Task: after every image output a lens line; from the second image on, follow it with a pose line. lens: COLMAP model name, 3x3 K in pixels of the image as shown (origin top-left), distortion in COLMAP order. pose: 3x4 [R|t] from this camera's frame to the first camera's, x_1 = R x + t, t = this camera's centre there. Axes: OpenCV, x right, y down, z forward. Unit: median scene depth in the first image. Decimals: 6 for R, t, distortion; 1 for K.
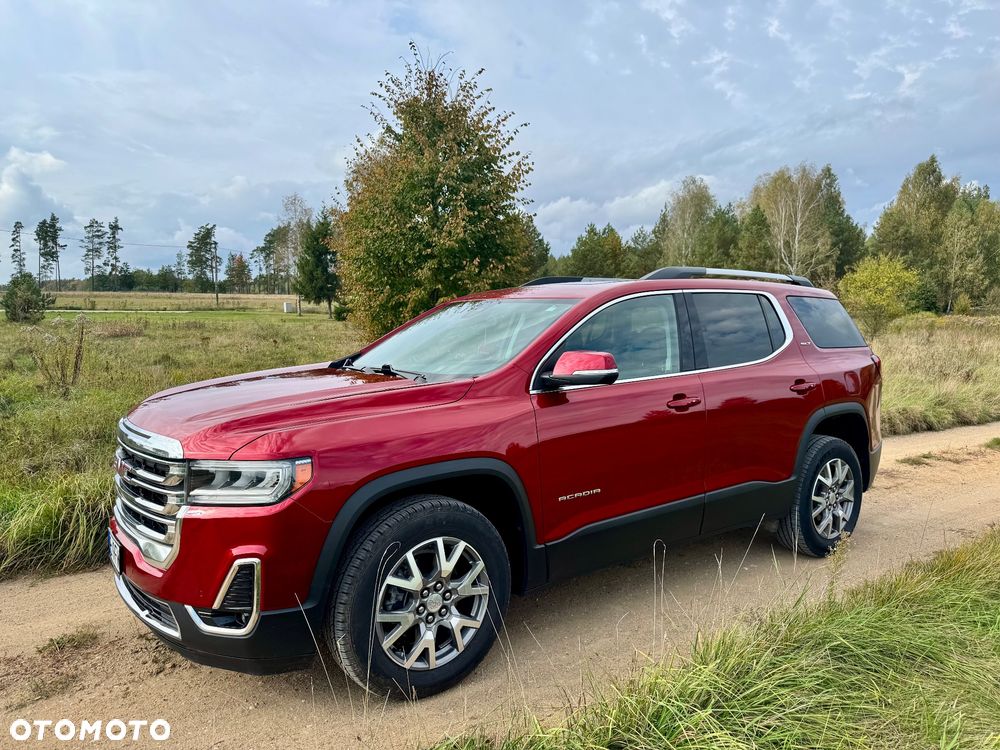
lens RADIAL K [[703.7, 0, 500.0], [0, 703.7, 375.0], [0, 0, 1]] dist [0.091927, -0.125134]
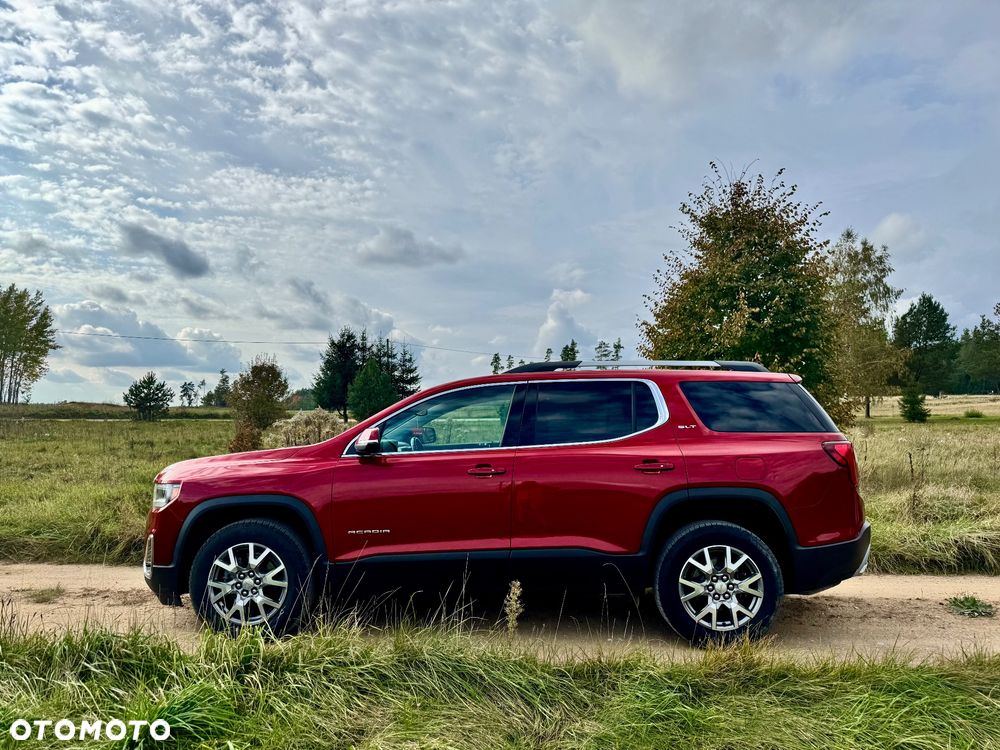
lens RADIAL K [[719.5, 0, 500.0], [0, 719.5, 375.0], [0, 0, 1]] dist [-0.008709, 0.003218]
pose [[0.774159, -0.059375, -0.630200, 0.777684], [-0.033780, 0.990297, -0.134798, 0.025361], [0.632089, 0.125643, 0.764642, 0.021205]]
